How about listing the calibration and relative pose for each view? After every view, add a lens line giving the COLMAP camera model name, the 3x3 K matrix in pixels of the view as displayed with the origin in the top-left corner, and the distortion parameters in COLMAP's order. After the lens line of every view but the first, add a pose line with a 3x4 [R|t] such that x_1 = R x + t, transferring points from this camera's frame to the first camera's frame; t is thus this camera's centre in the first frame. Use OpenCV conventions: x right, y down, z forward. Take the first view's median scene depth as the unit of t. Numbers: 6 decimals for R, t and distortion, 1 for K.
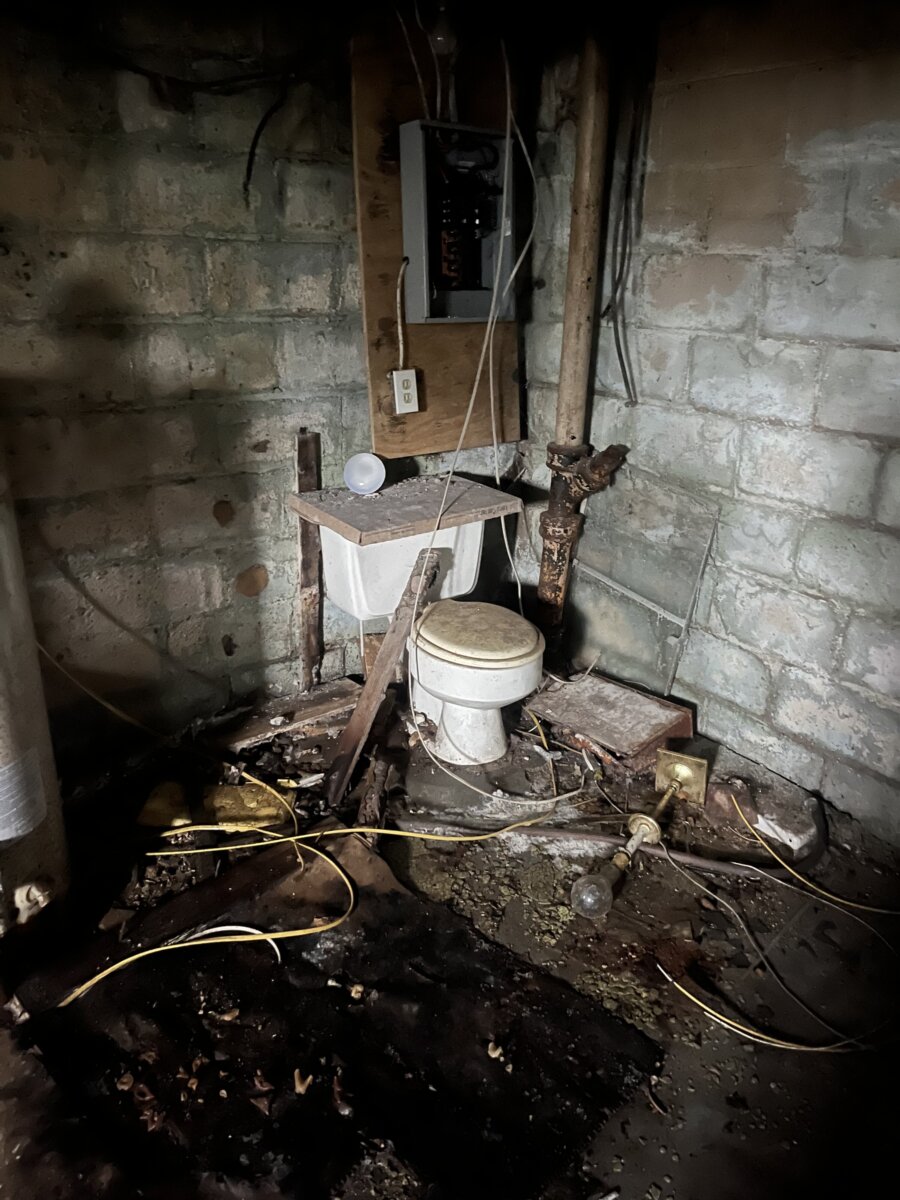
lens RADIAL K [[917.7, 0, 455.2], [0, 917.7, 598.4], [0, 0, 1]] dist [0.070362, -0.096533]
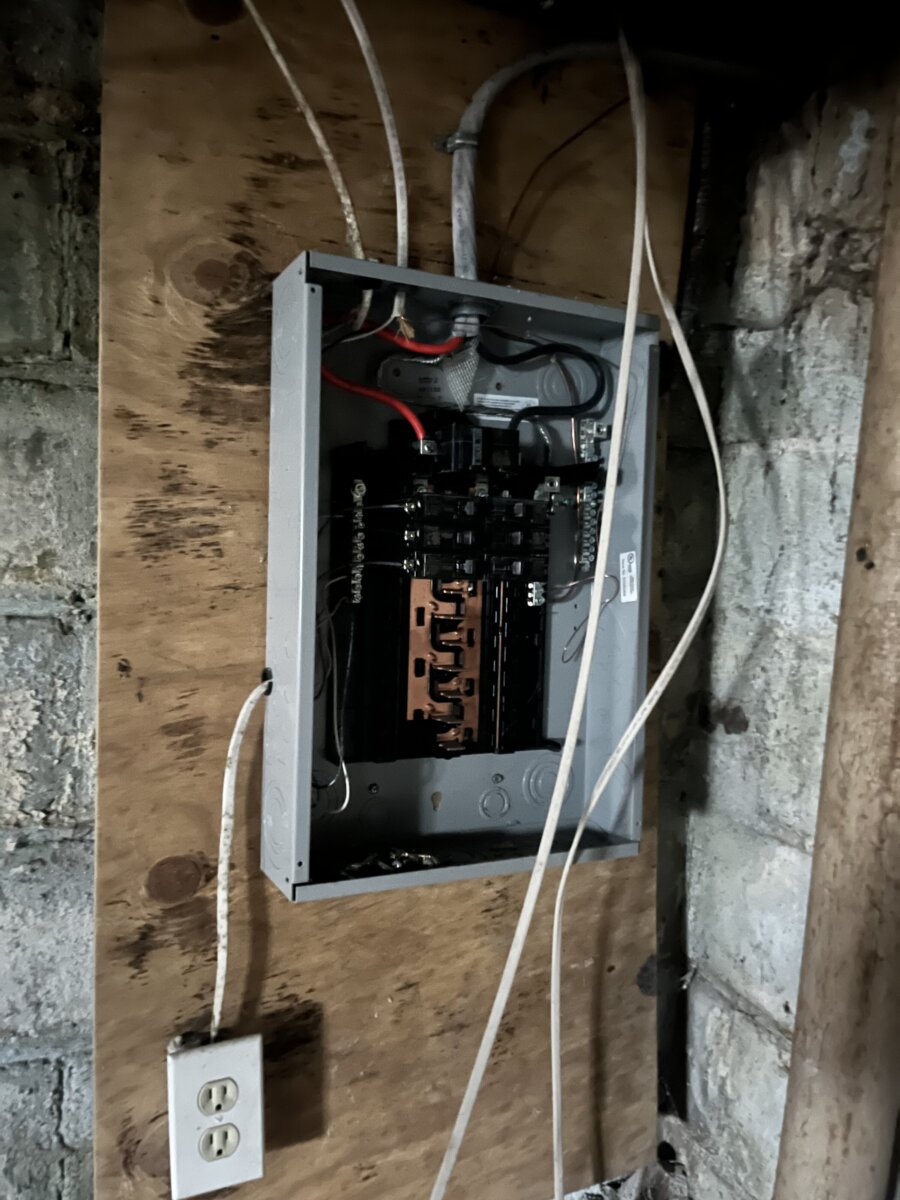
lens RADIAL K [[917.7, 0, 452.5], [0, 917.7, 599.8], [0, 0, 1]] dist [0.070362, -0.096533]
pose [[0.972879, 0.054960, -0.224692, 0.080025], [-0.112879, 0.960655, -0.253771, -0.349548], [0.201905, 0.272252, 0.940805, 0.784347]]
